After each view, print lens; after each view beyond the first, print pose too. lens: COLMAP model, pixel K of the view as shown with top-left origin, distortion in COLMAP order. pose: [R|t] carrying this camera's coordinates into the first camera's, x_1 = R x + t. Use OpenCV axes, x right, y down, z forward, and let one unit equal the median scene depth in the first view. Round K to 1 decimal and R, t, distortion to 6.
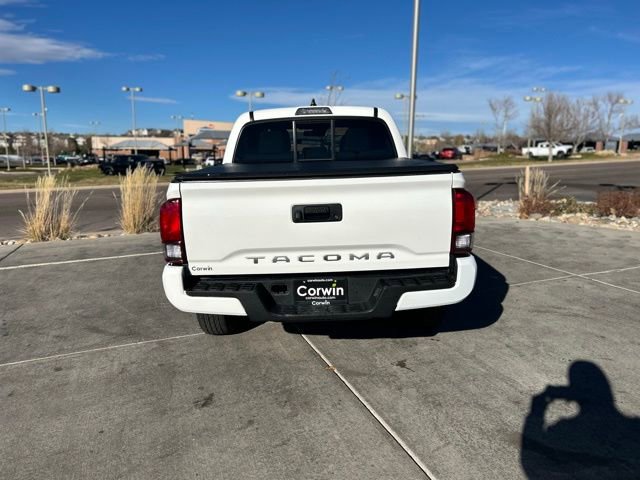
lens RADIAL K [[483.1, 0, 316.8], [0, 483.1, 249.1], [0, 0, 1]] dist [0.056352, -0.059000]
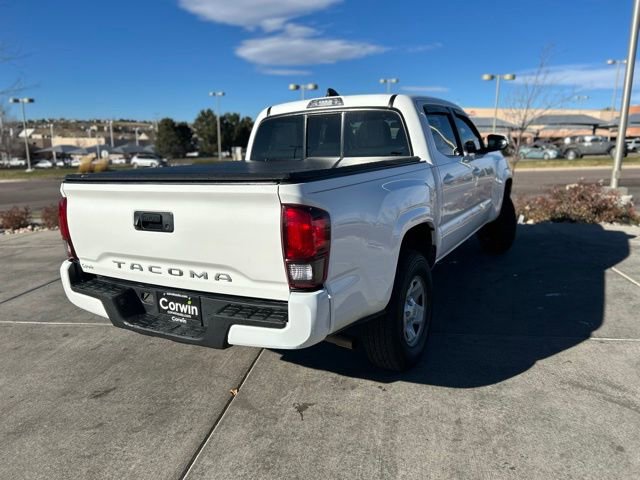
lens RADIAL K [[483.1, 0, 316.8], [0, 483.1, 249.1], [0, 0, 1]] dist [0.056352, -0.059000]
pose [[0.865007, 0.103664, -0.490935, 0.444498], [-0.091993, 0.994605, 0.047930, -0.059054], [0.493255, 0.003703, 0.869877, 0.217402]]
